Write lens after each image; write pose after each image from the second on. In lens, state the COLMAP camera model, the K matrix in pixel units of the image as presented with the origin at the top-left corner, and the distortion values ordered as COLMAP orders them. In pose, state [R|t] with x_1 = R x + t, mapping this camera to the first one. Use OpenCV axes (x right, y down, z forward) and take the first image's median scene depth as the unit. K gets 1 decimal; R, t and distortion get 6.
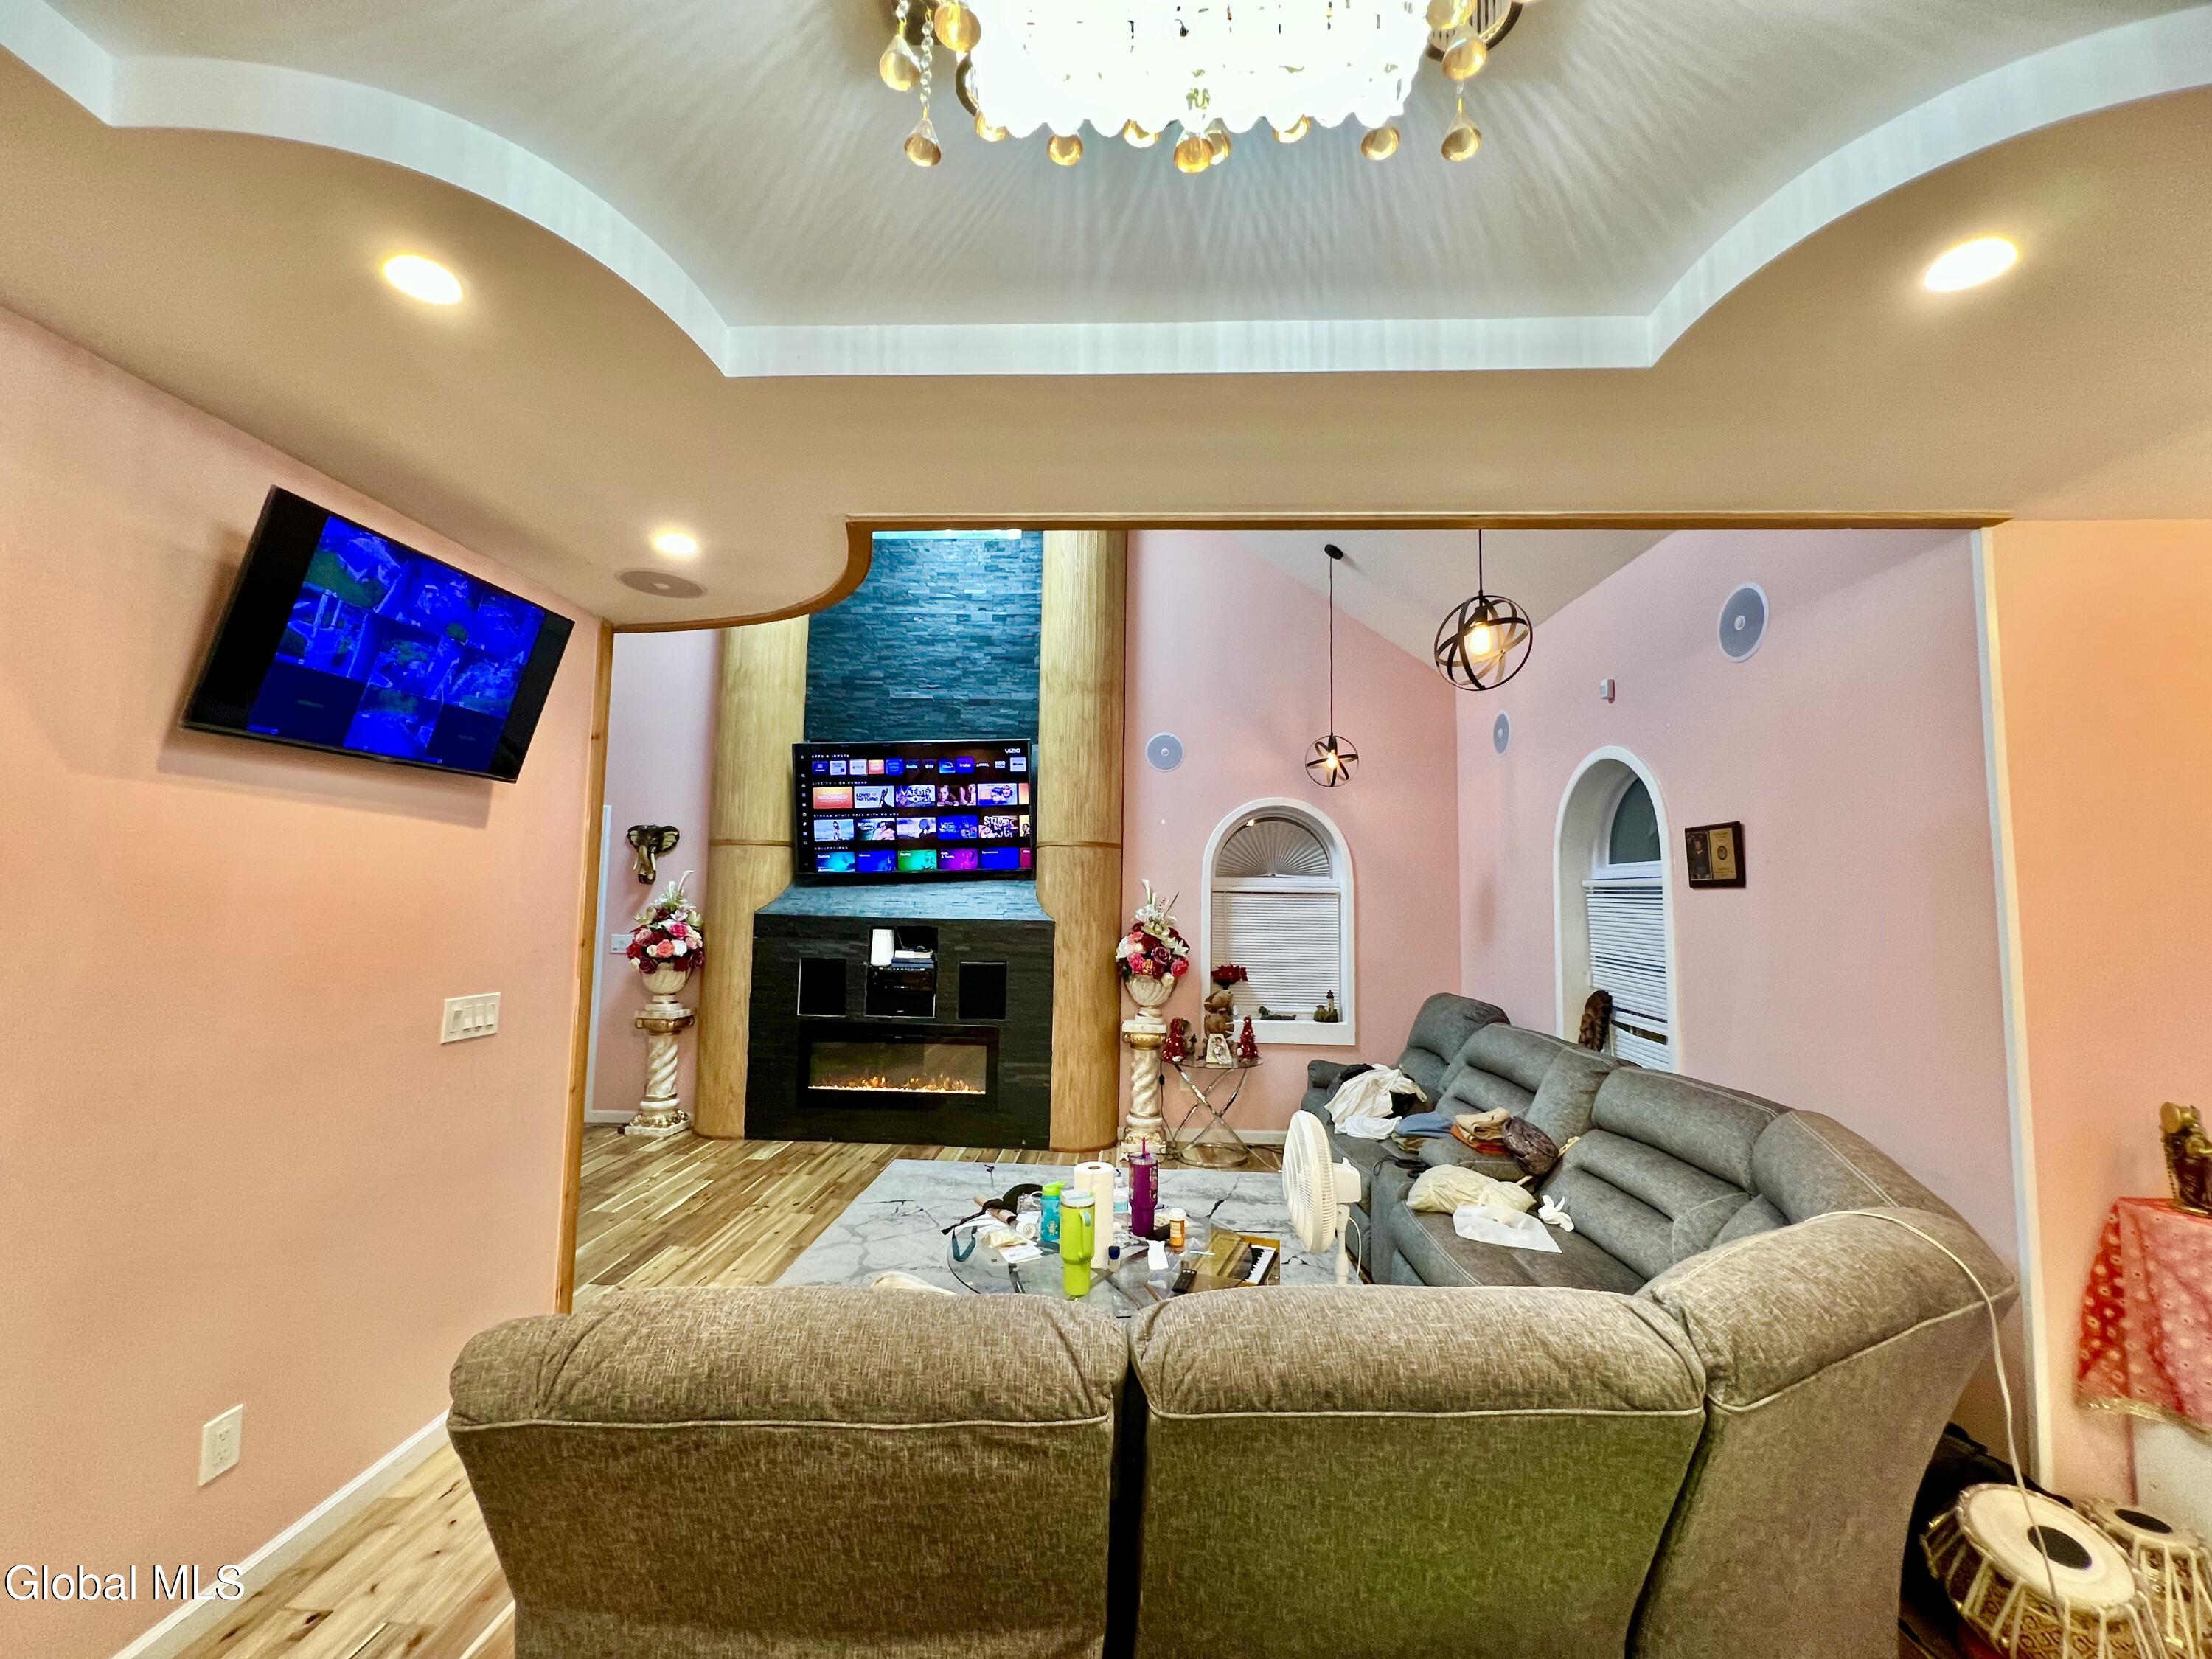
lens RADIAL K [[885.1, 0, 1097.9], [0, 885.1, 832.9], [0, 0, 1]] dist [-0.002352, -0.000376]
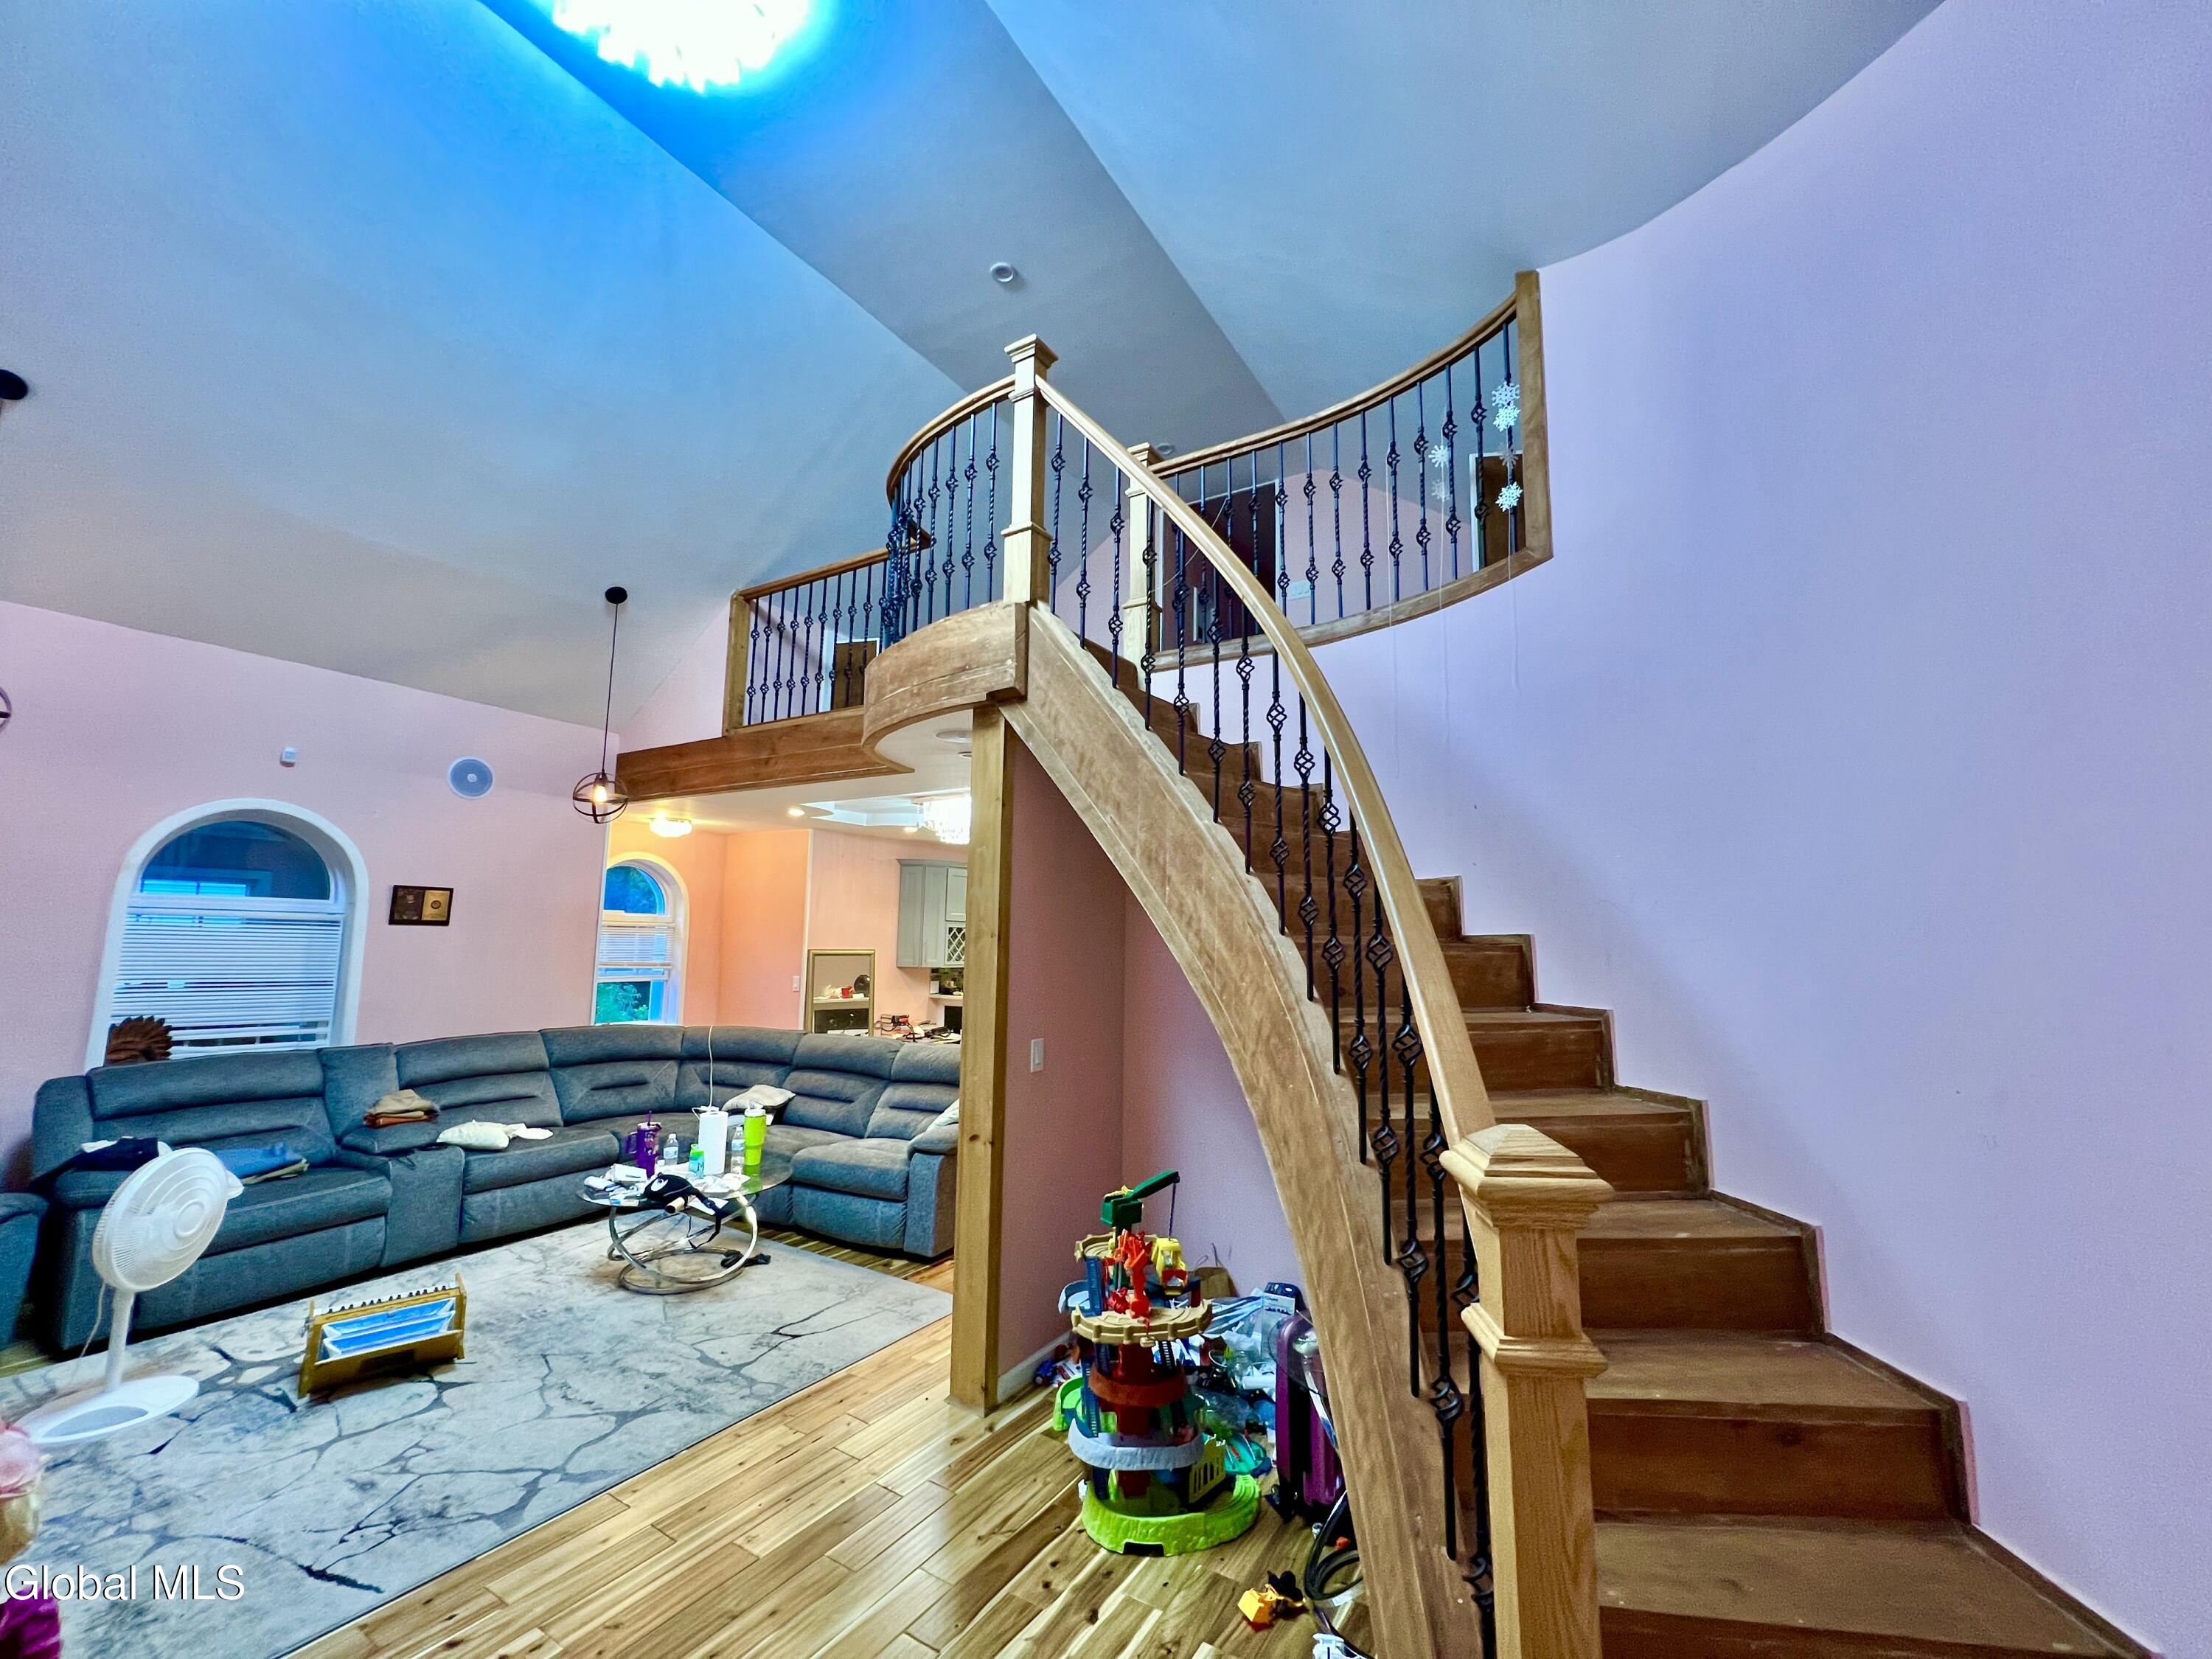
lens RADIAL K [[886.7, 0, 1105.4], [0, 886.7, 826.1], [0, 0, 1]] dist [-0.005574, 0.001034]
pose [[-0.876341, 0.027414, 0.480910, -0.676317], [-0.070487, 0.980334, -0.184328, 0.052932], [-0.476505, -0.195432, -0.857175, 1.023582]]
